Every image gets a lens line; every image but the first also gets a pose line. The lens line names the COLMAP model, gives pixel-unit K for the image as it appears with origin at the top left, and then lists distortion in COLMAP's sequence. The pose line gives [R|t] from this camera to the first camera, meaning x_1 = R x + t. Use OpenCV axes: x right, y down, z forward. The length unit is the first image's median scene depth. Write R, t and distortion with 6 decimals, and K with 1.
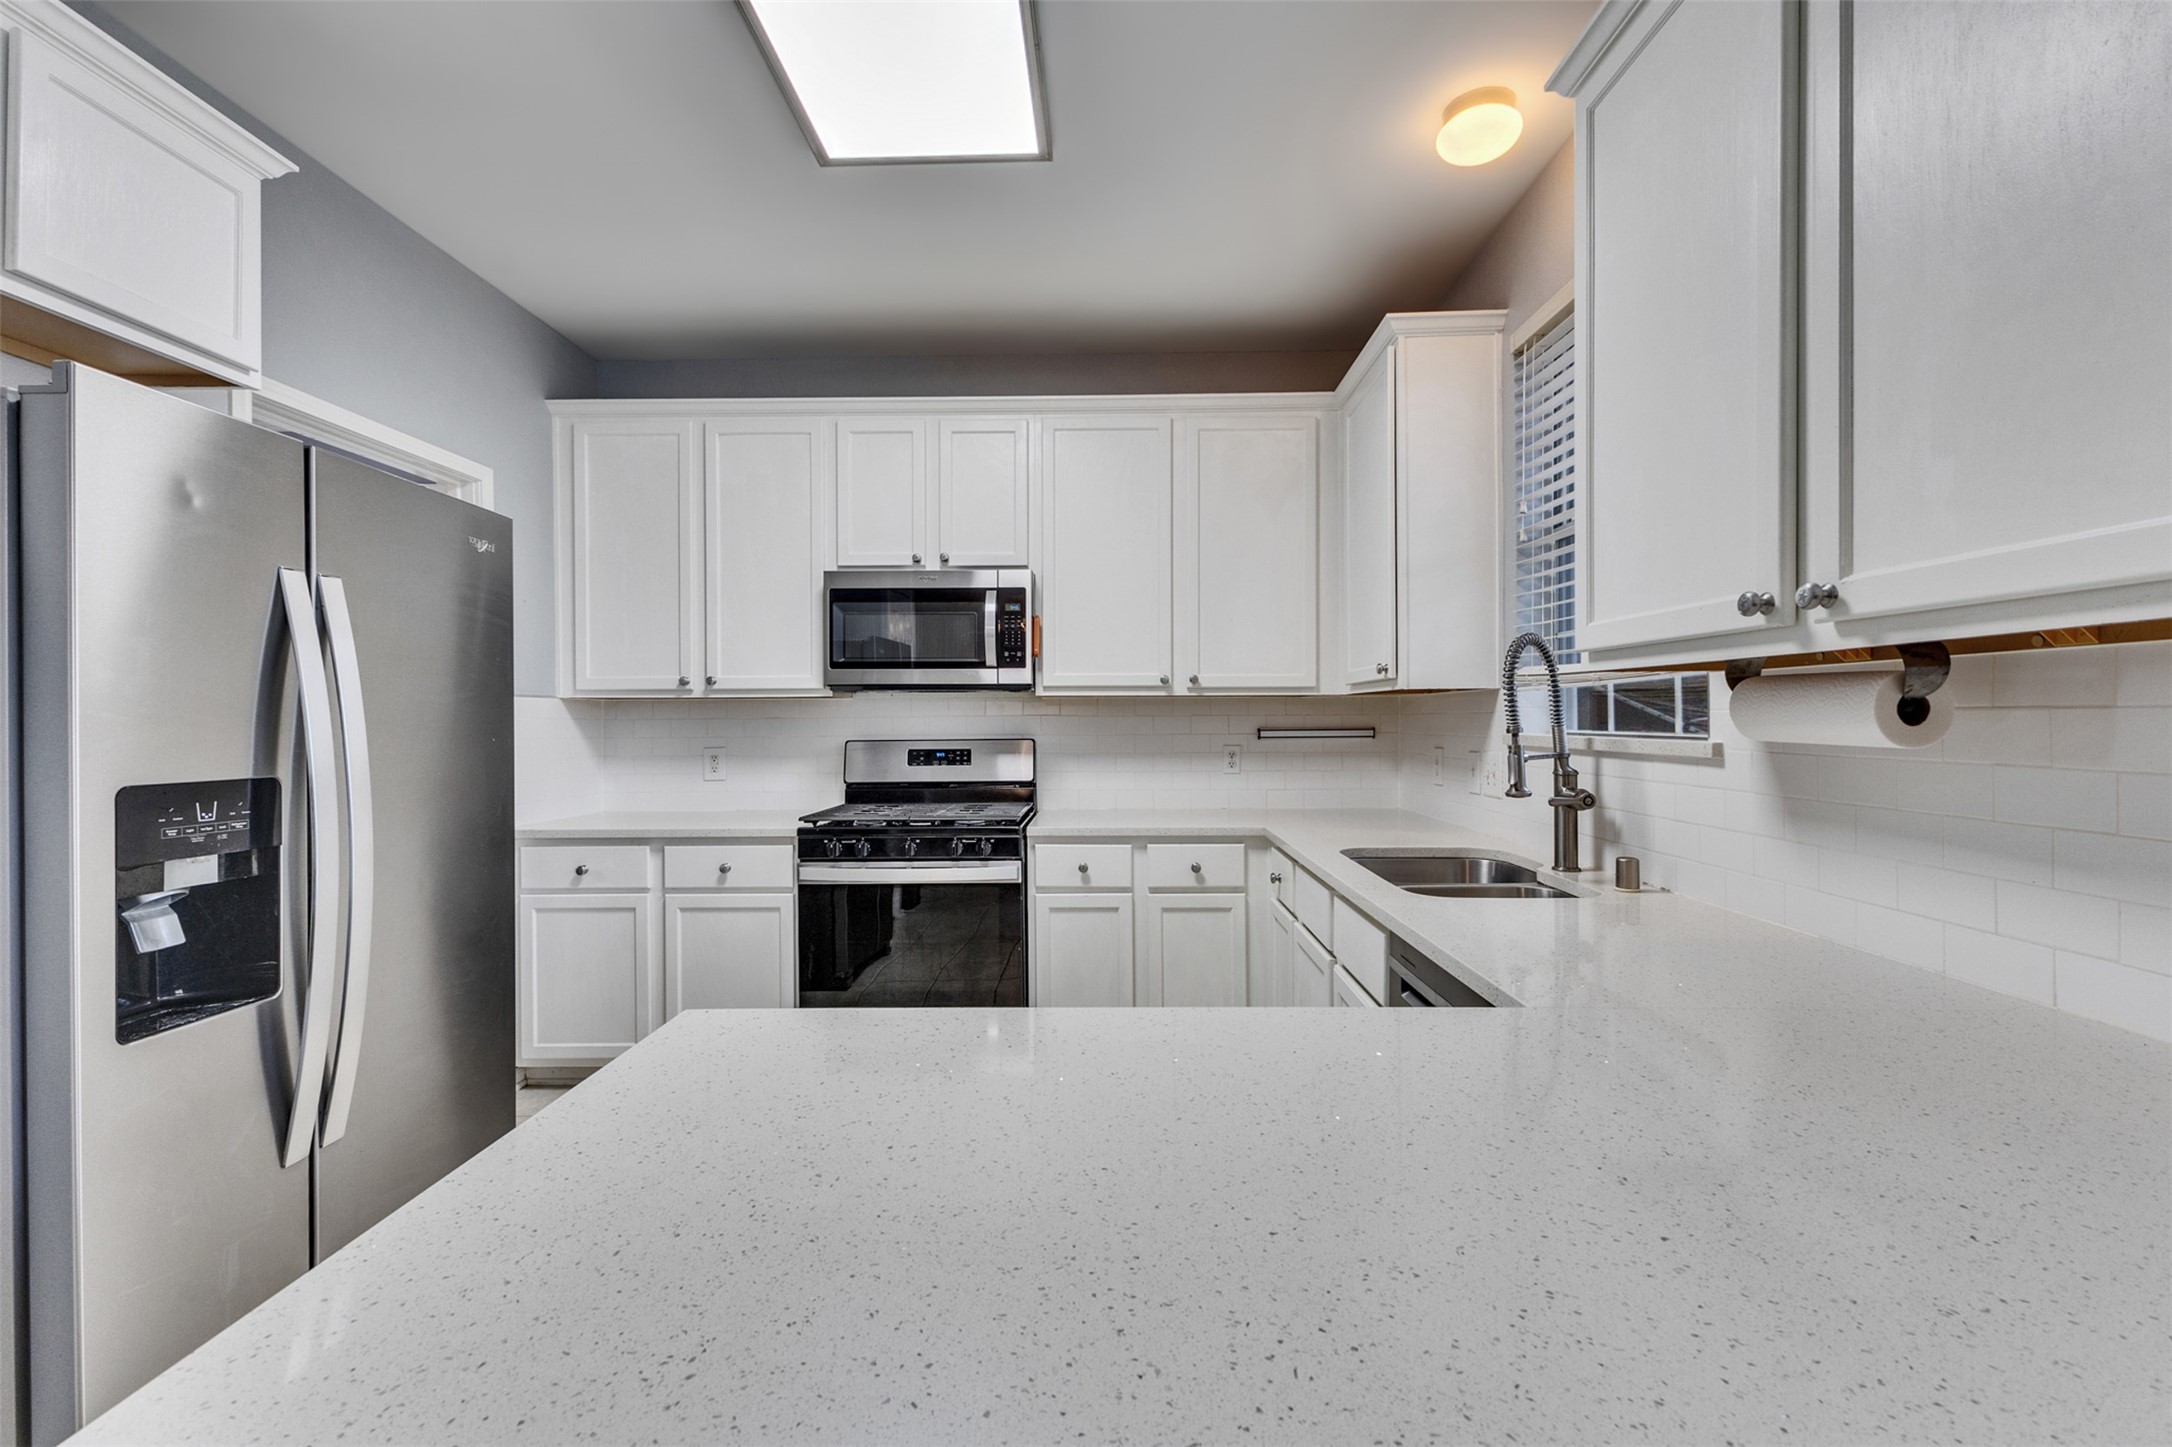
lens RADIAL K [[937.7, 0, 1080.4], [0, 937.7, 721.4], [0, 0, 1]] dist [0.018810, -0.001194]
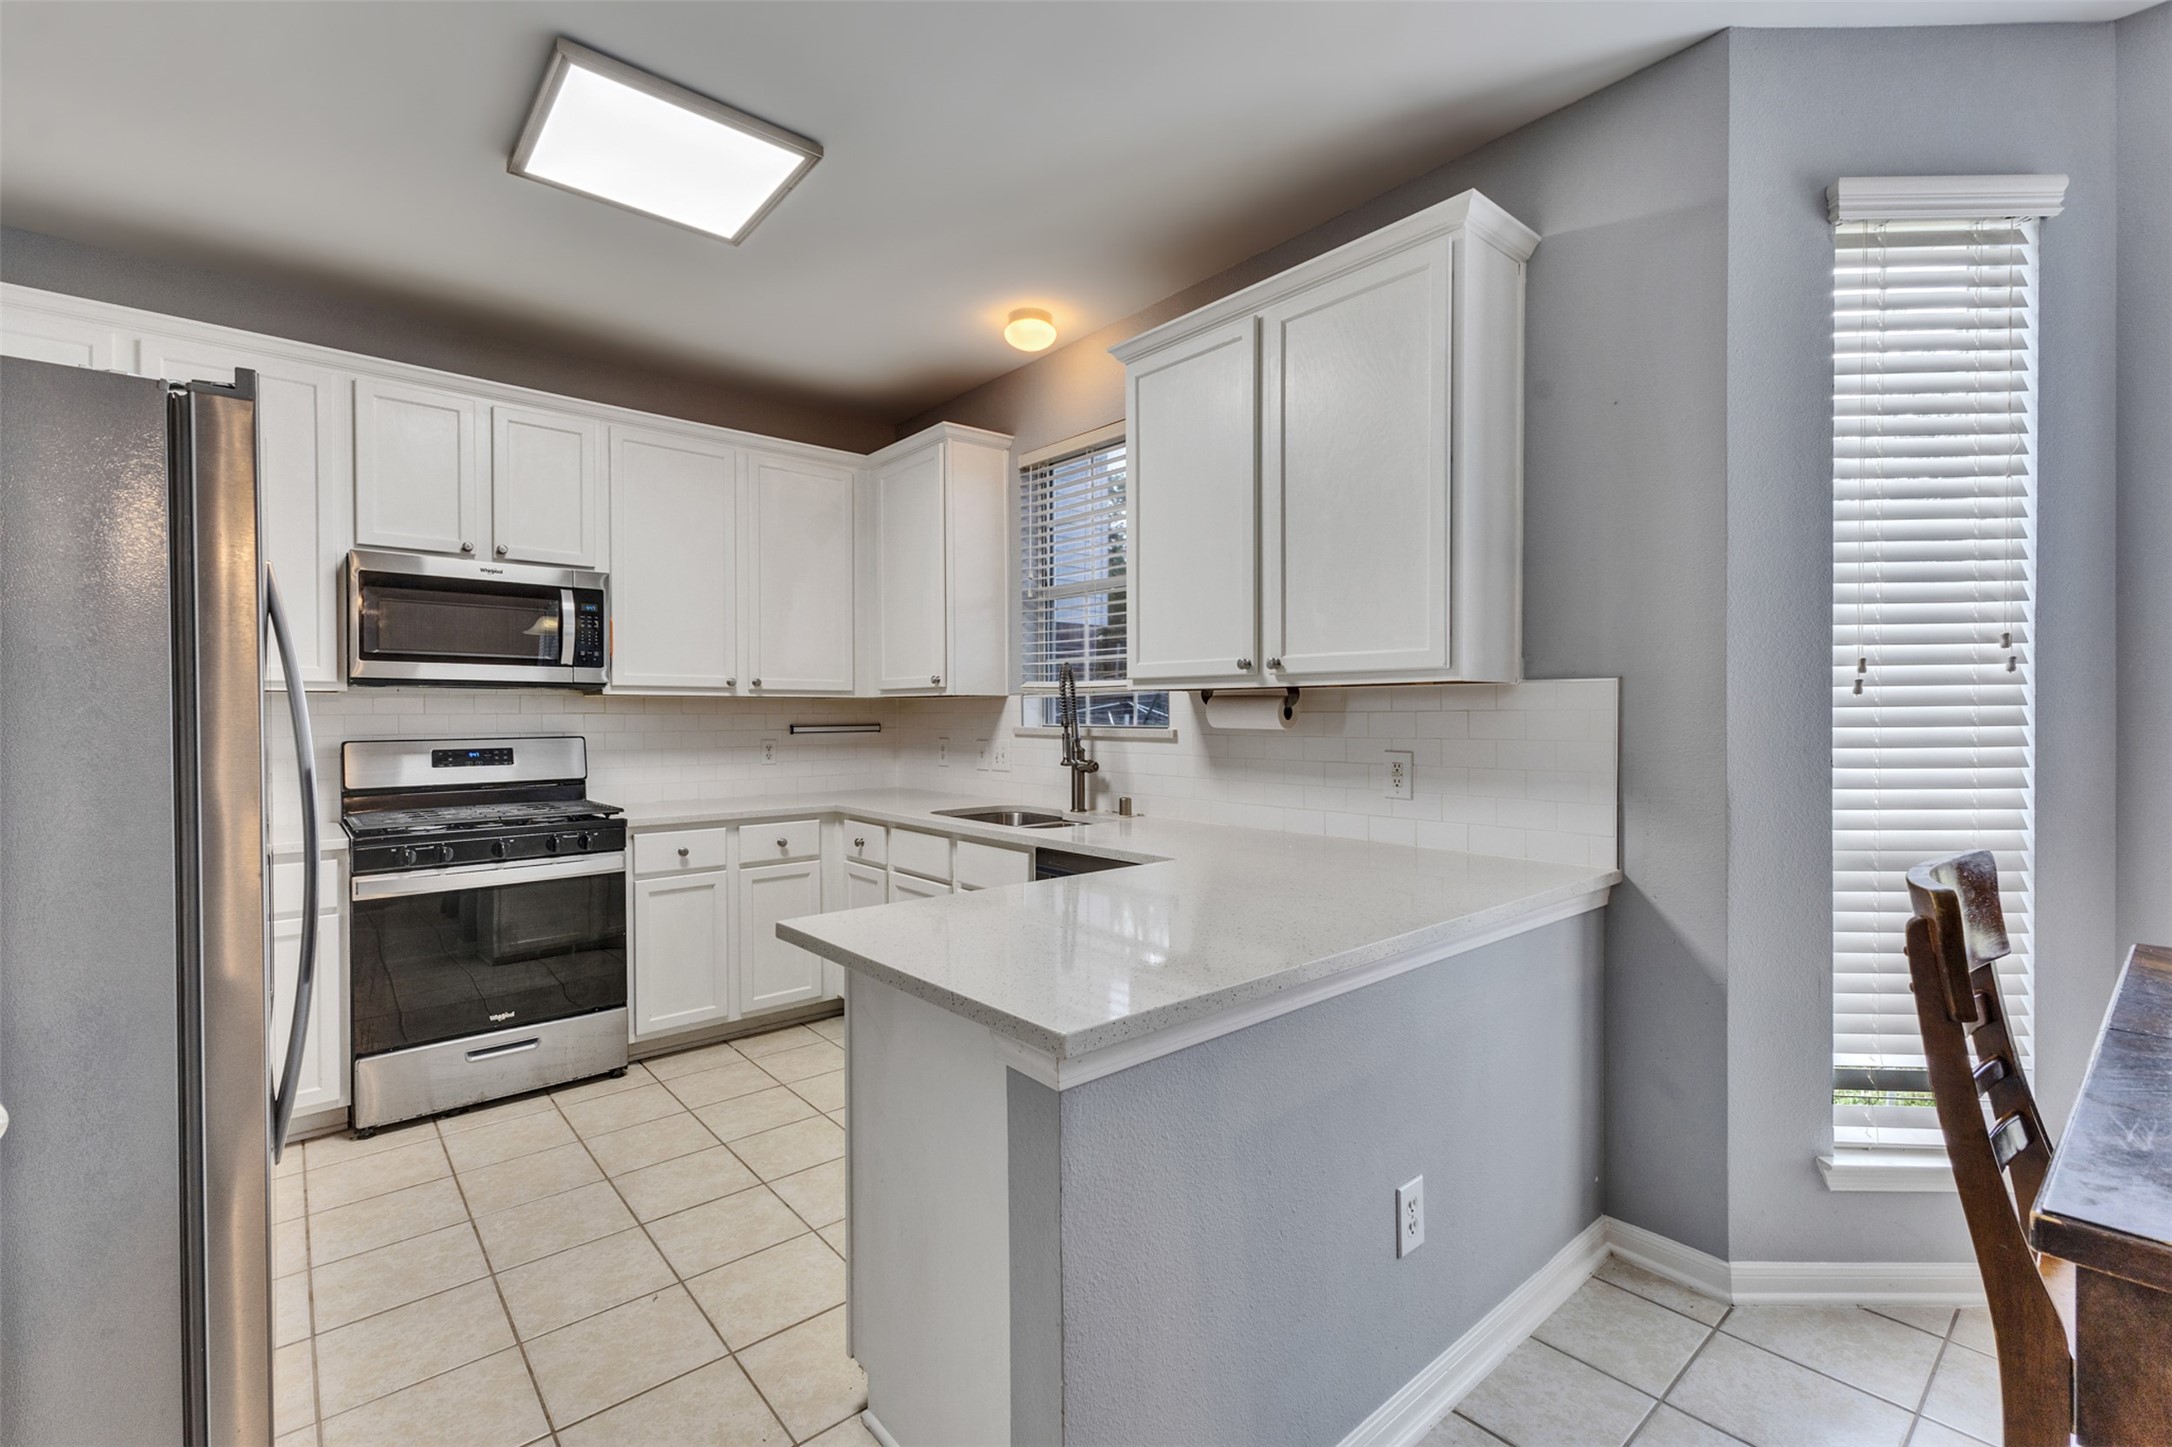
lens RADIAL K [[937.7, 0, 1089.4], [0, 937.7, 721.8], [0, 0, 1]] dist [0.018810, -0.001194]
pose [[0.739741, -0.004143, 0.672879, -0.383854], [0.001778, 0.999990, 0.004203, -0.000438], [-0.672889, -0.001912, 0.739741, -0.135669]]
